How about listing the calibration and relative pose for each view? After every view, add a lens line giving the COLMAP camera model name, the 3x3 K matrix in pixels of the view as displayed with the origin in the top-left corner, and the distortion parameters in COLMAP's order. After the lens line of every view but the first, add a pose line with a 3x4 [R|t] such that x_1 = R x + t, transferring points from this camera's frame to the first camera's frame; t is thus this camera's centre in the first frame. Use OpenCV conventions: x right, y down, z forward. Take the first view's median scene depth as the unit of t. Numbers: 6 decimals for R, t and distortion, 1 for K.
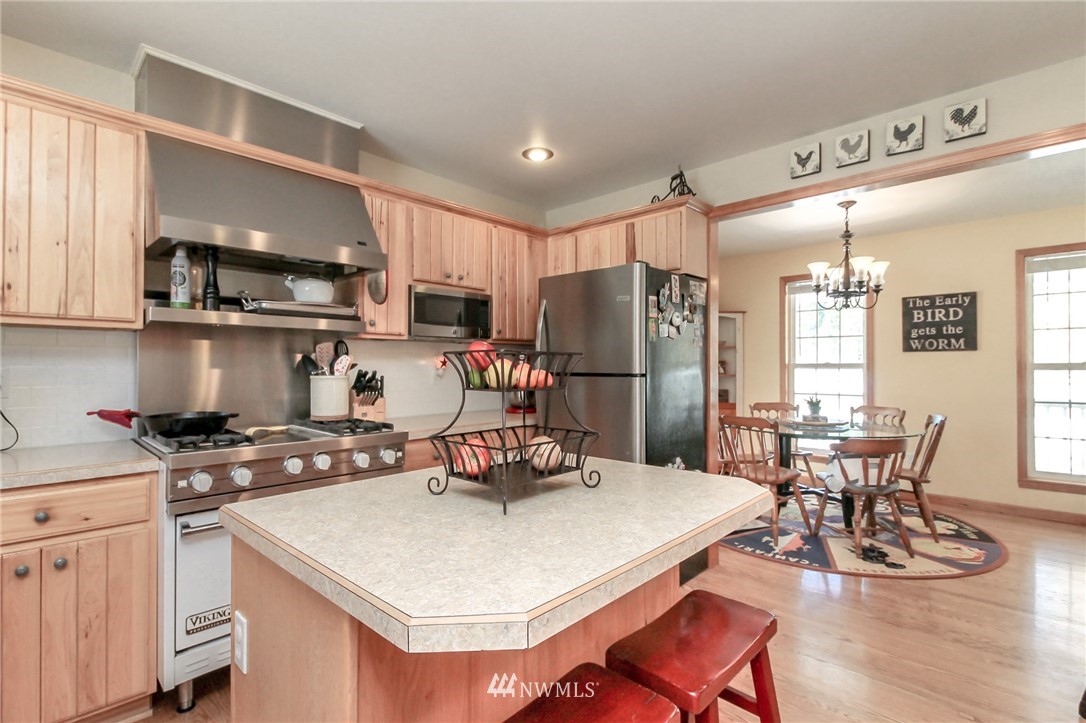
lens RADIAL K [[505.6, 0, 542.4], [0, 505.6, 364.3], [0, 0, 1]] dist [0.000869, -0.000068]
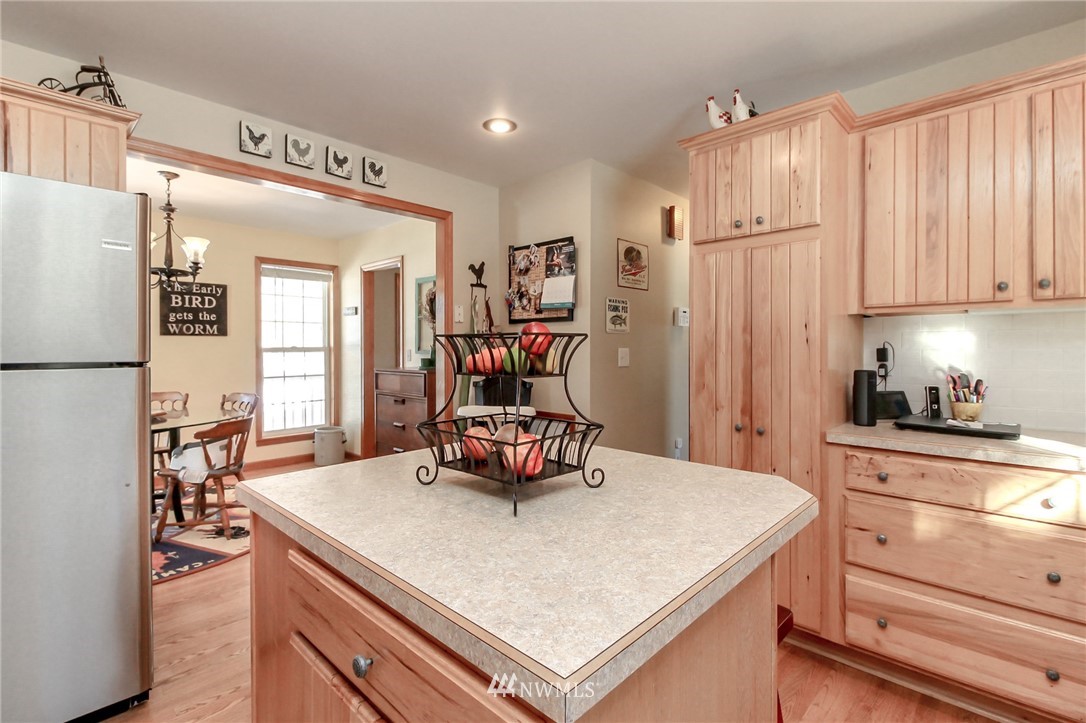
lens RADIAL K [[505.6, 0, 541.9], [0, 505.6, 352.4], [0, 0, 1]] dist [0.000869, -0.000068]
pose [[0.005609, -0.006734, 0.999962, -0.301237], [-0.002081, 0.999975, 0.006746, 0.000304], [-0.999982, -0.002119, 0.005595, 0.290914]]
